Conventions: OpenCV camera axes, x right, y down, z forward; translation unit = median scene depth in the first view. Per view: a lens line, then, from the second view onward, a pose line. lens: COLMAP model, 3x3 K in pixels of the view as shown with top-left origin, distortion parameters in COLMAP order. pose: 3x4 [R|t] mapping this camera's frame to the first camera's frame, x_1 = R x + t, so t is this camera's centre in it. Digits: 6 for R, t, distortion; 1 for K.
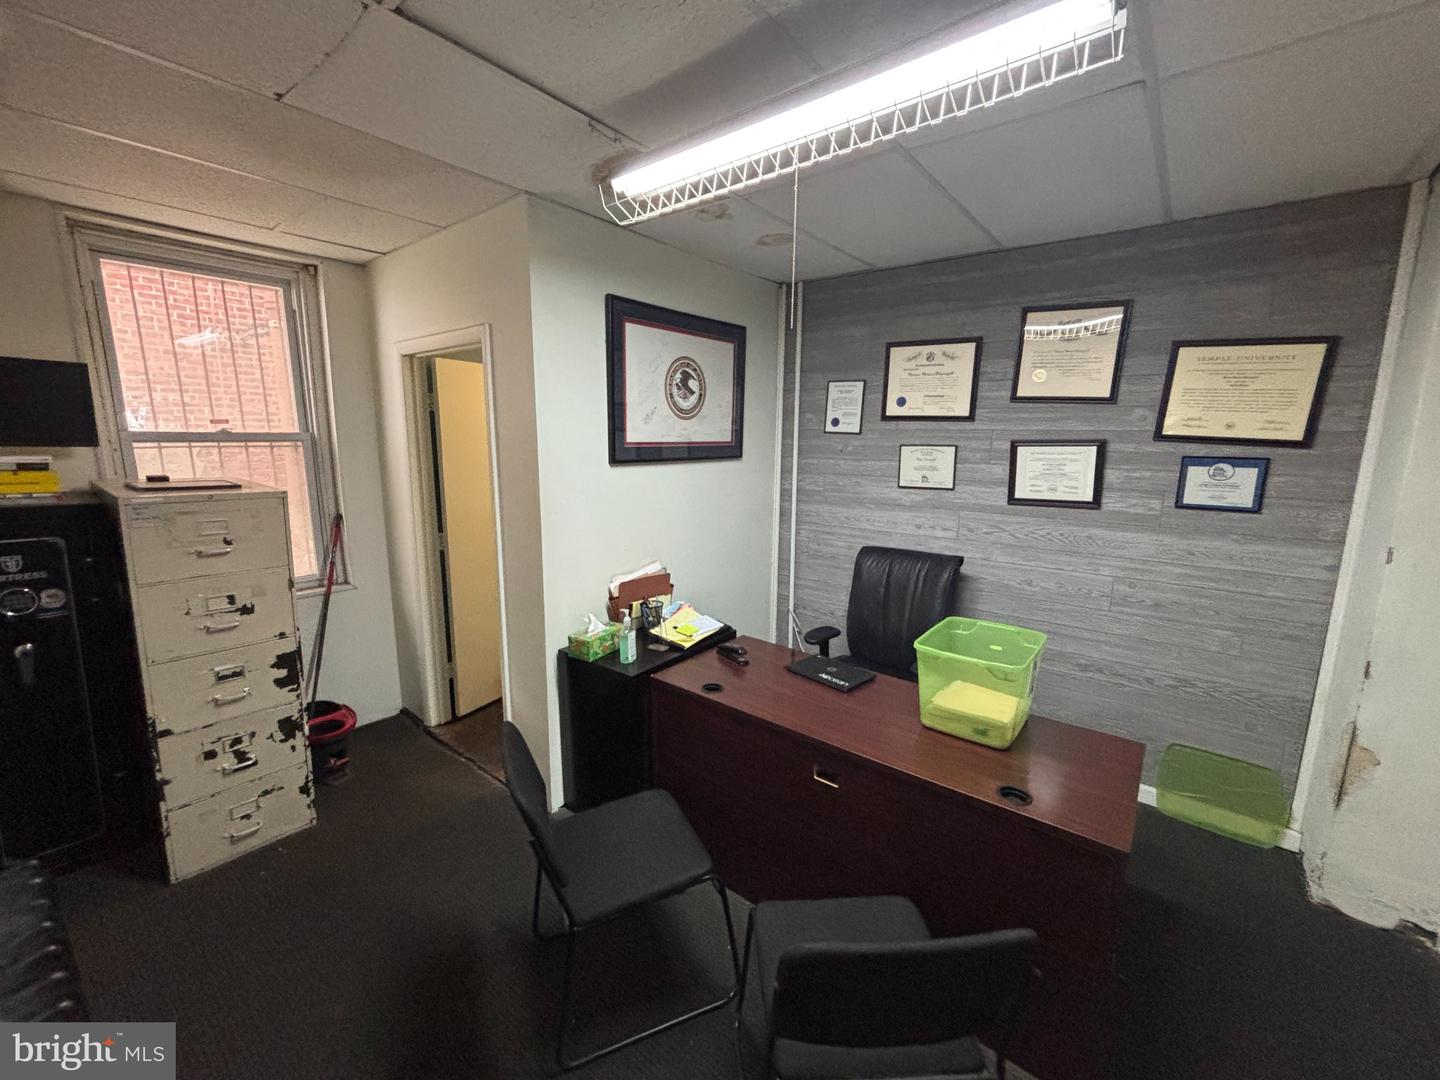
lens RADIAL K [[583.1, 0, 713.0], [0, 583.1, 540.6], [0, 0, 1]] dist [-0.010548, 0.000104]
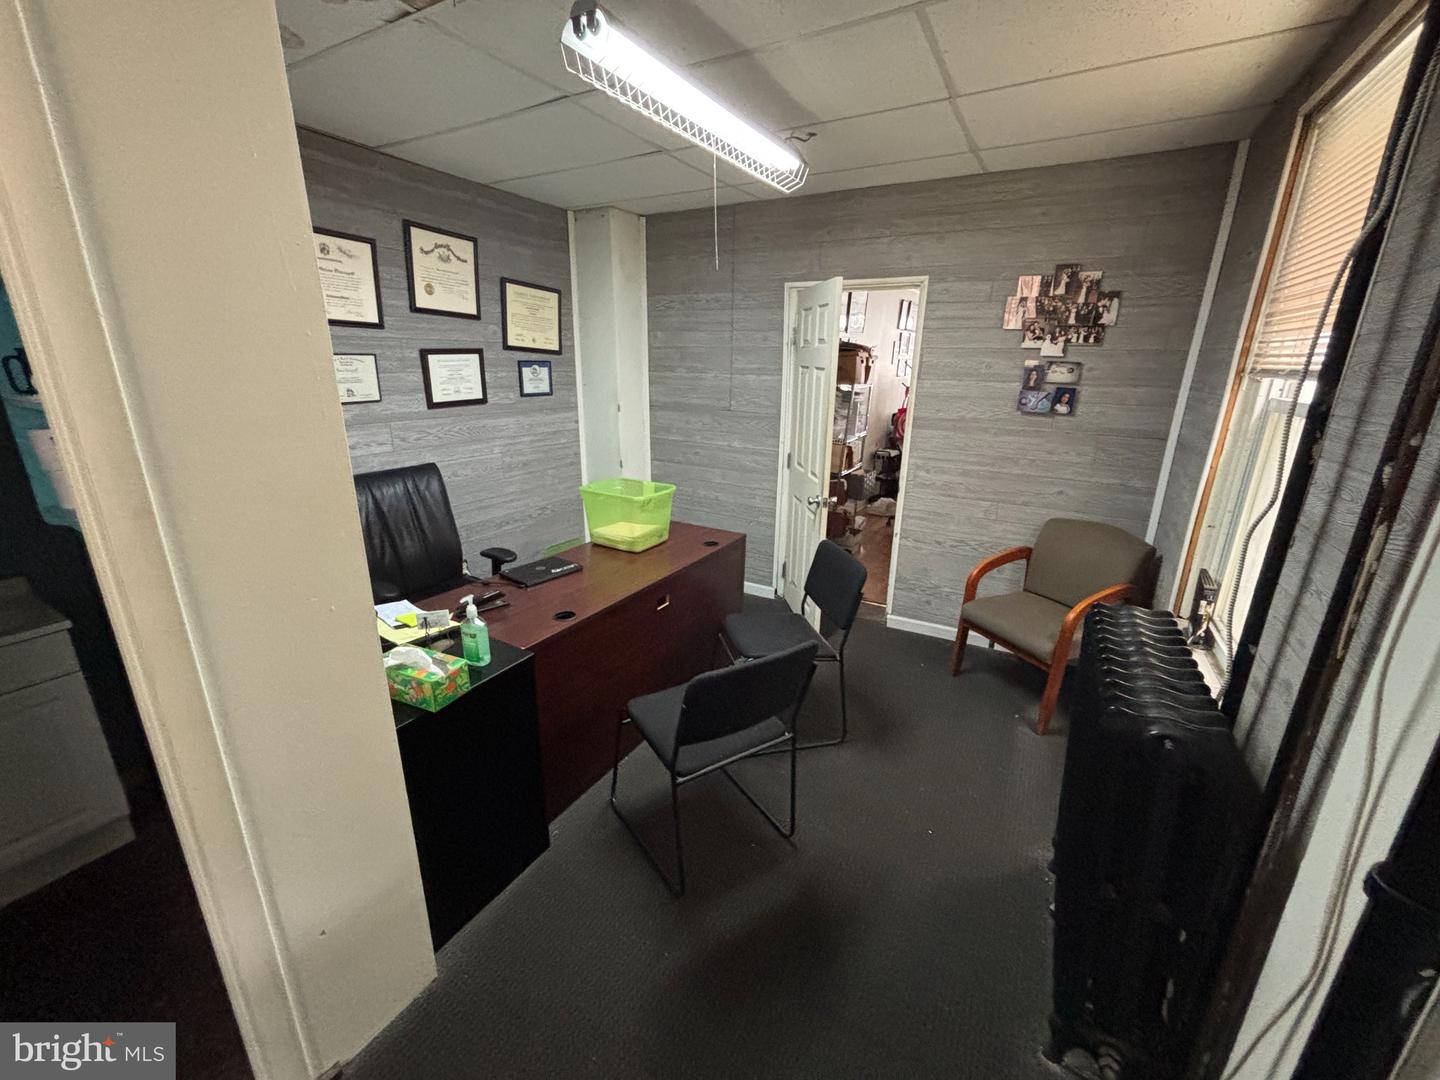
lens RADIAL K [[583.1, 0, 714.2], [0, 583.1, 540.7], [0, 0, 1]] dist [-0.010548, 0.000104]
pose [[-0.147273, -0.303872, 0.941261, -0.732056], [0.158187, 0.932152, 0.325682, -0.110487], [-0.976364, 0.196859, -0.089213, 0.663098]]
